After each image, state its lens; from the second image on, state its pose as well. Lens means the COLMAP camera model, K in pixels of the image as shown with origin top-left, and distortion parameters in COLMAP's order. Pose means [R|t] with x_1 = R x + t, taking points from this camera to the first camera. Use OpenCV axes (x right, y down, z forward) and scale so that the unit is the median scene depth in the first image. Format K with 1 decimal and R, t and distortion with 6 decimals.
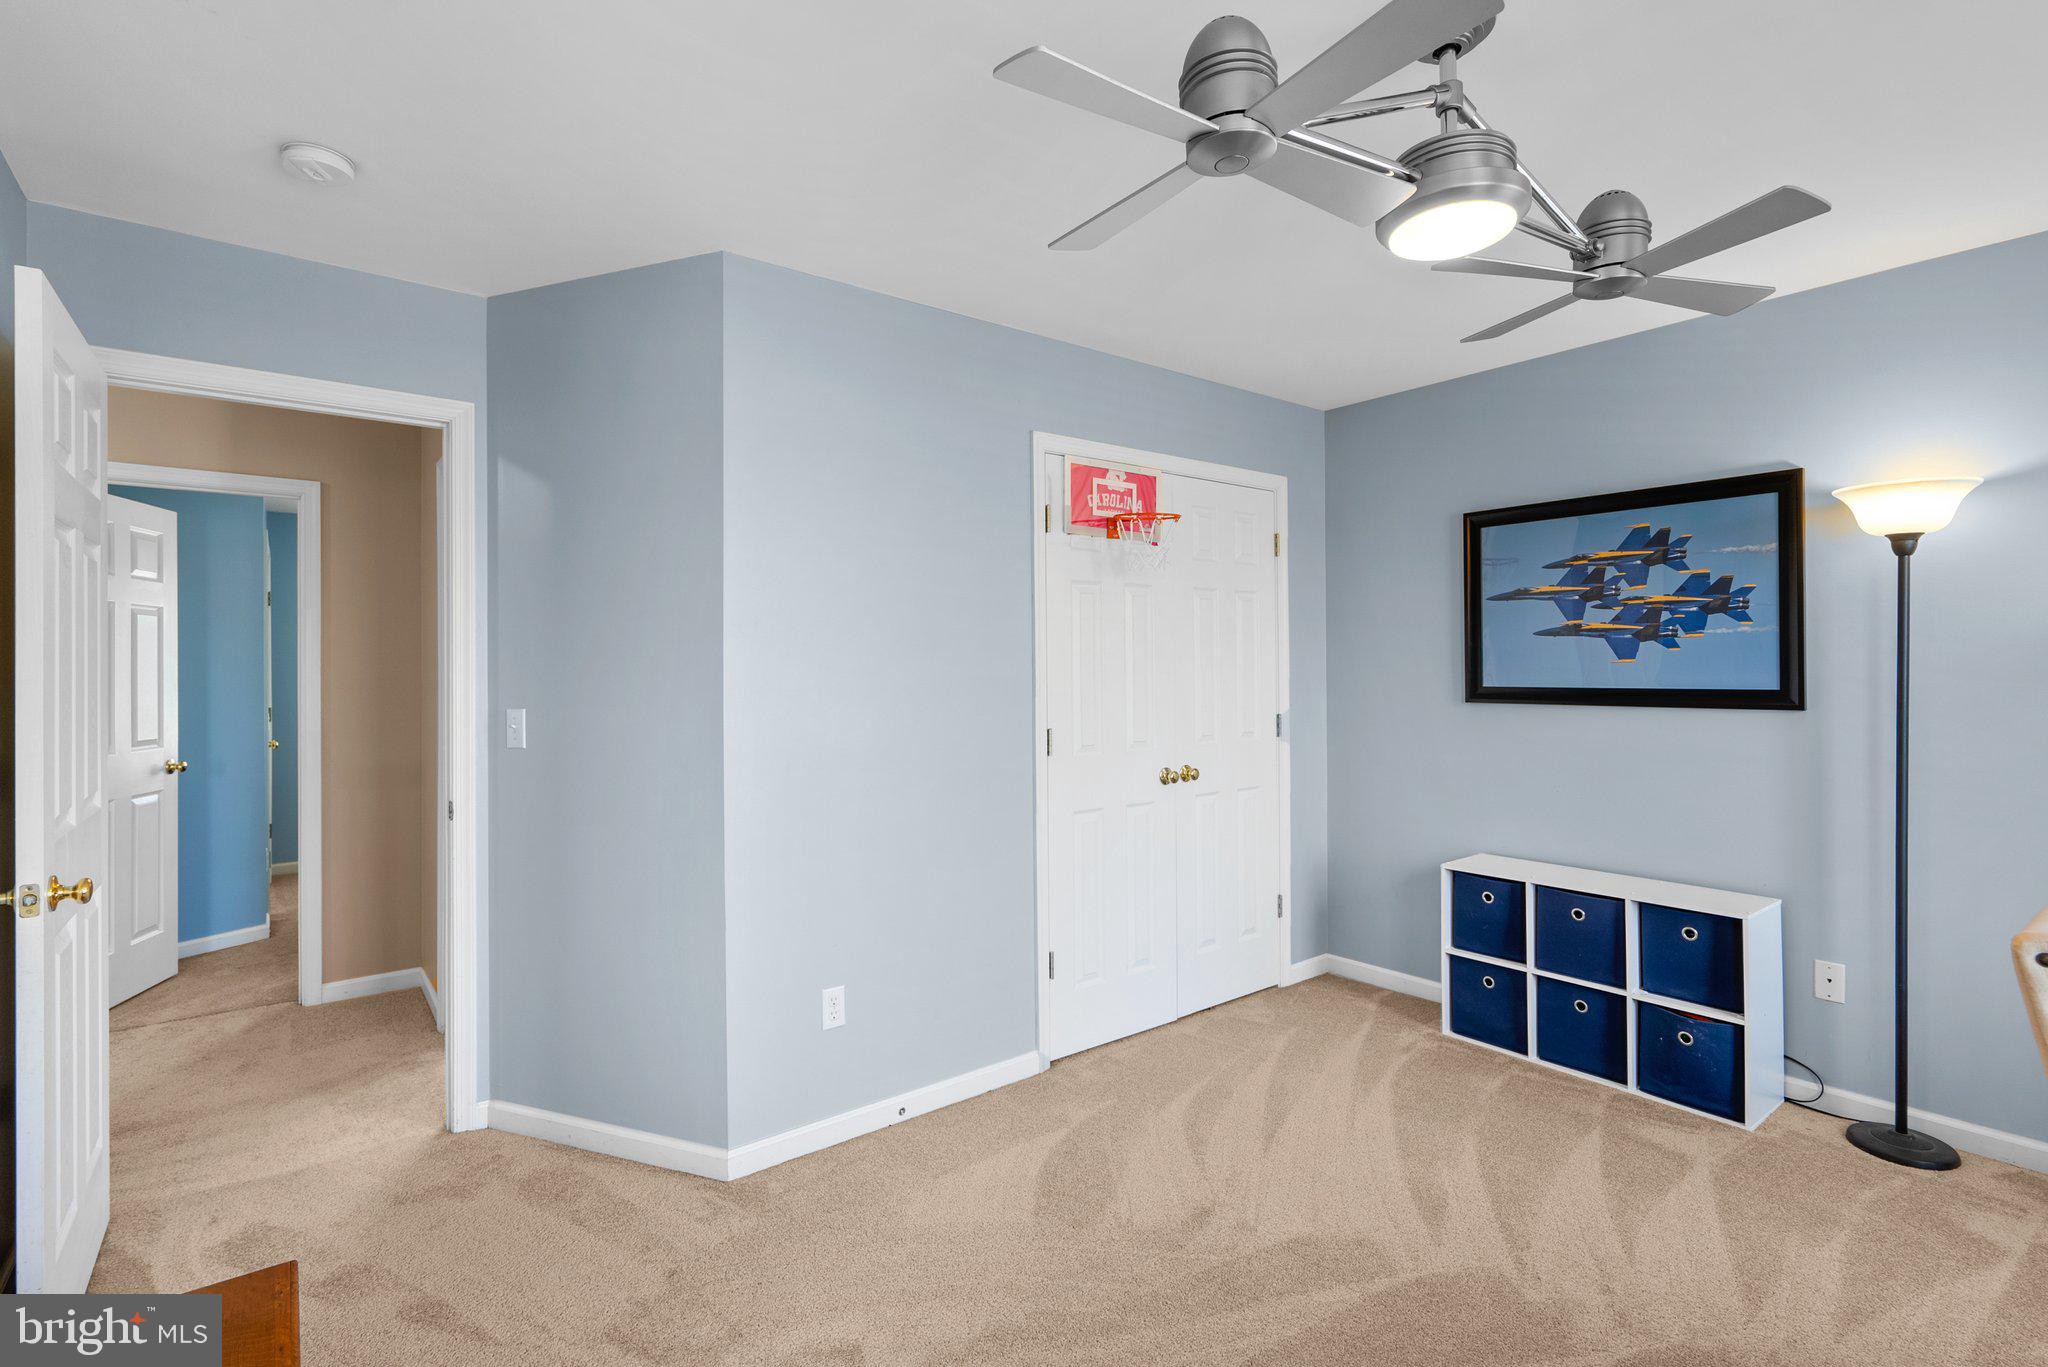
lens RADIAL K [[946.5, 0, 1020.8], [0, 946.5, 651.8], [0, 0, 1]] dist [-0.000158, 0.001313]
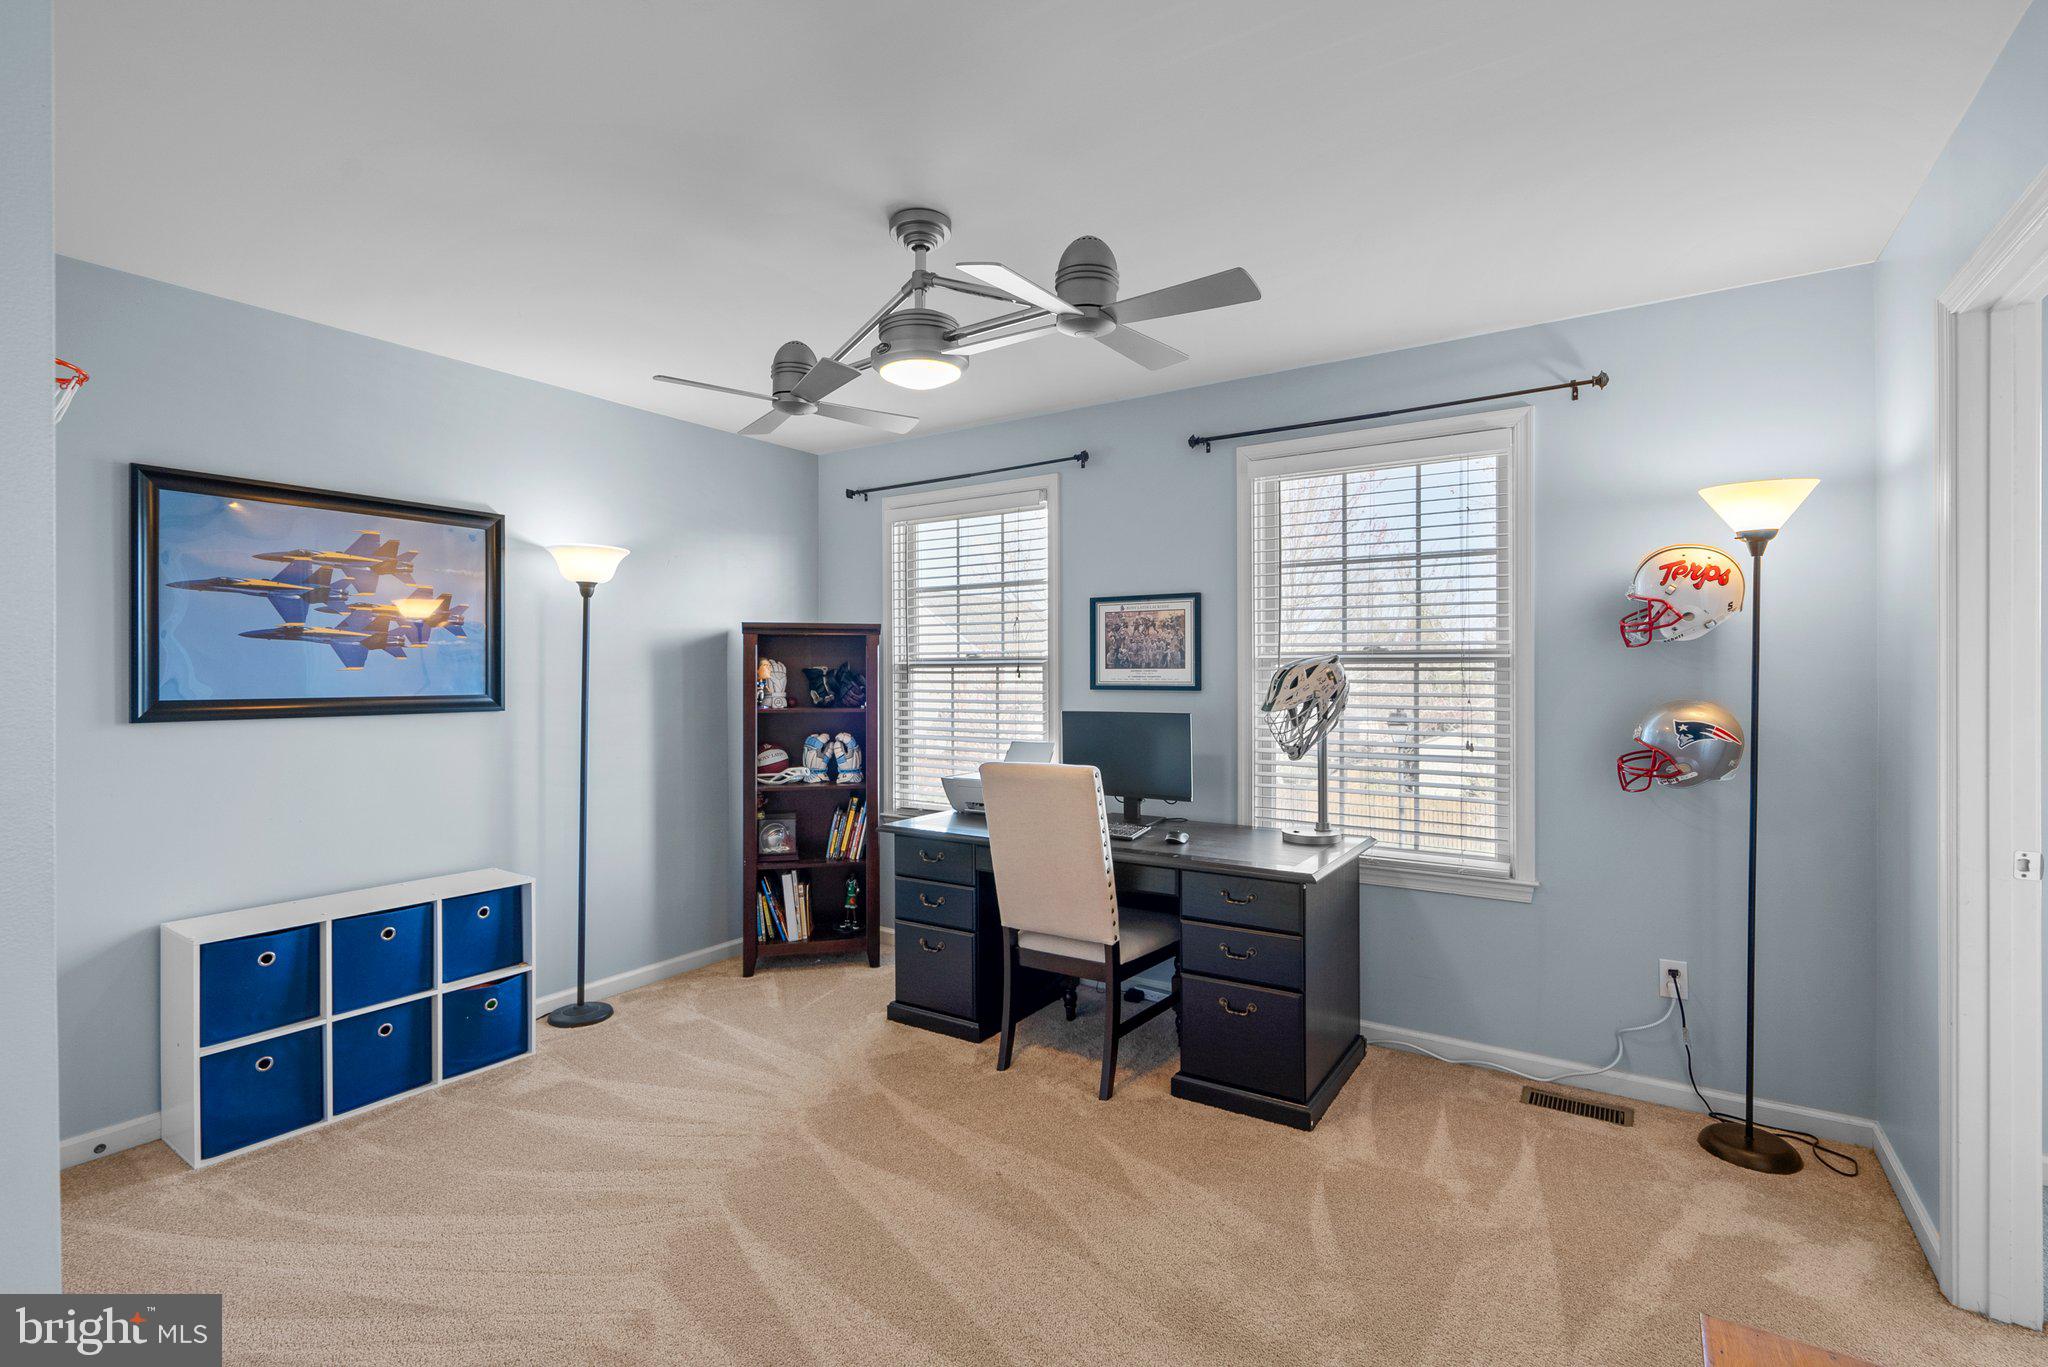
lens RADIAL K [[946.5, 0, 1020.8], [0, 946.5, 651.8], [0, 0, 1]] dist [-0.000158, 0.001313]
pose [[-0.319010, 0.028079, 0.947335, -0.515896], [-0.015524, 0.999272, -0.034846, 0.016073], [-0.947624, -0.025823, -0.318342, 0.690825]]
